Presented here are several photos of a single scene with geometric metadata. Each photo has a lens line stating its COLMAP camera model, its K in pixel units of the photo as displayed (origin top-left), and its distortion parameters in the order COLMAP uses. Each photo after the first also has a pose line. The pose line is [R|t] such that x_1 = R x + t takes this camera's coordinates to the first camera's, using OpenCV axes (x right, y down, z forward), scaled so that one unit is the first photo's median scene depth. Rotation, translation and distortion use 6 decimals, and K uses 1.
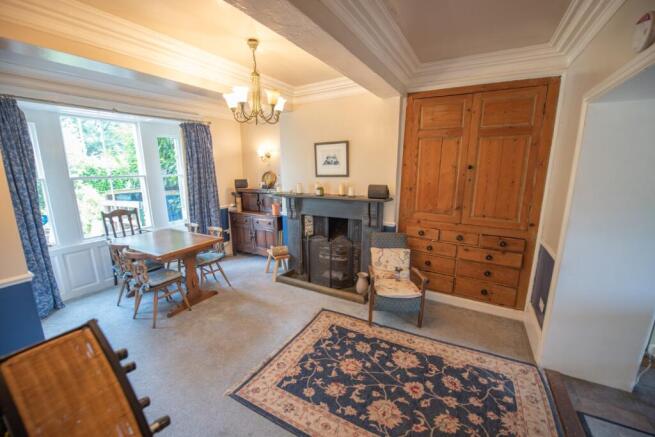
lens RADIAL K [[262.0, 0, 328.9], [0, 262.0, 218.6], [0, 0, 1]] dist [-0.015453, -0.000344]
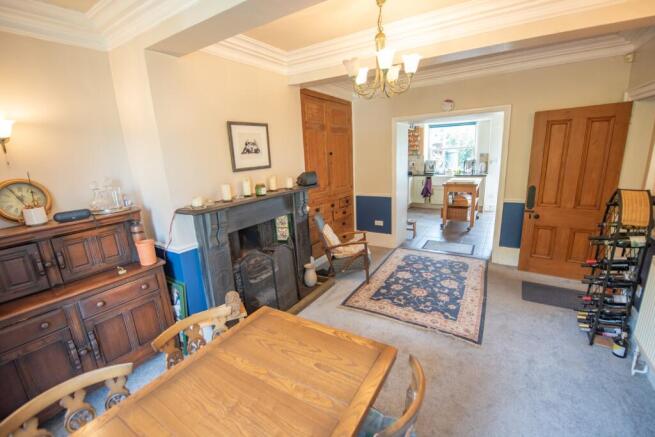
lens RADIAL K [[279.8, 0, 329.8], [0, 279.8, 217.8], [0, 0, 1]] dist [-0.005061, -0.000159]
pose [[0.045926, -0.221308, 0.974122, -1.154894], [0.237210, 0.949675, 0.204571, -0.206267], [-0.970372, 0.221677, 0.096111, 1.085007]]
